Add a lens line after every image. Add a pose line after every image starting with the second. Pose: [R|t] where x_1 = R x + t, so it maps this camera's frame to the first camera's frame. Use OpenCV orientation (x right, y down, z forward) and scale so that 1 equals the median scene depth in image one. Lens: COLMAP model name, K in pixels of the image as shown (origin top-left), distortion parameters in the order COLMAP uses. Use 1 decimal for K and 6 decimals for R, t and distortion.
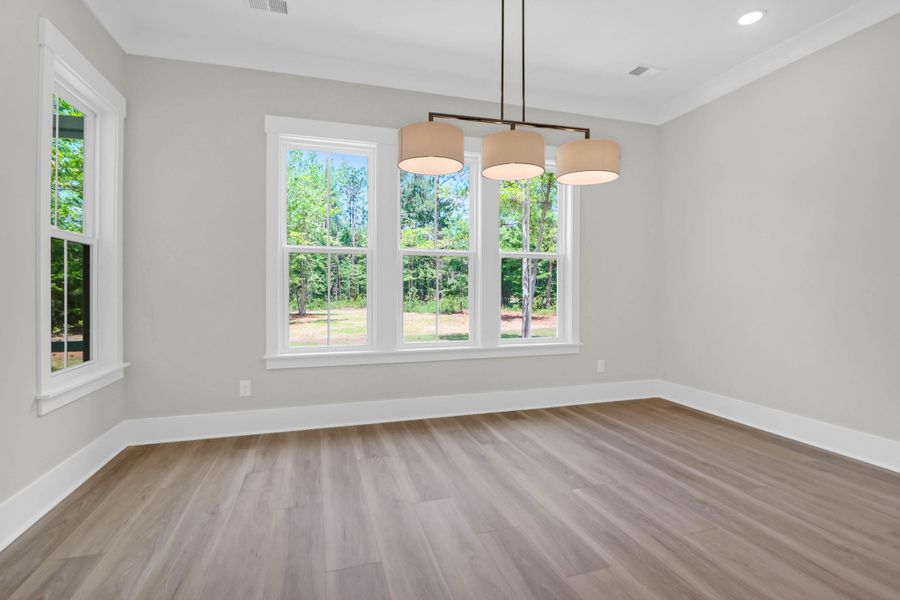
lens RADIAL K [[430.0, 0, 446.0], [0, 430.0, 292.7], [0, 0, 1]] dist [-0.000624, -0.000098]
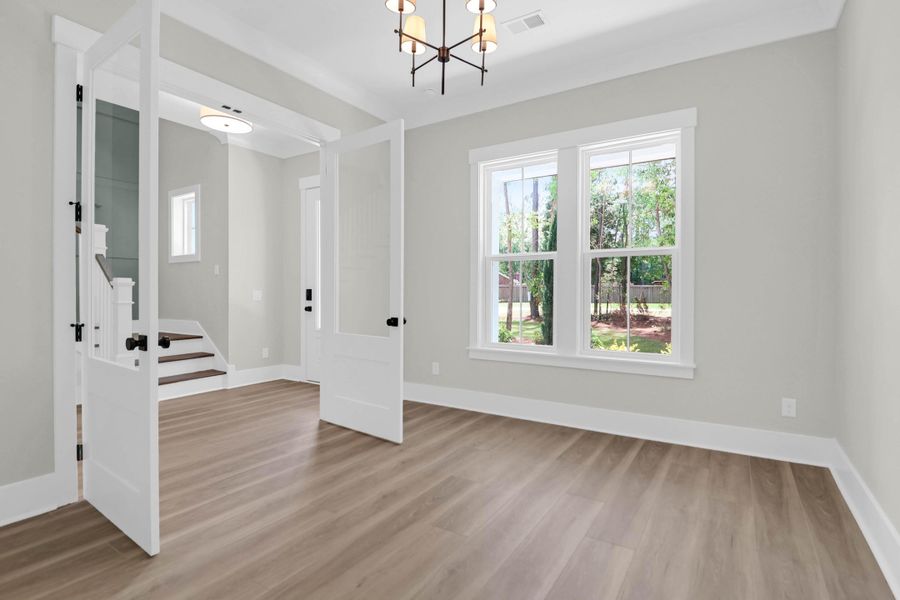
lens RADIAL K [[430.0, 0, 446.0], [0, 430.0, 292.7], [0, 0, 1]] dist [-0.000624, -0.000098]
pose [[0.665849, 0.003809, -0.746077, 0.454520], [-0.010131, 0.999941, -0.003937, -0.001439], [0.746018, 0.010180, 0.665848, 0.138517]]
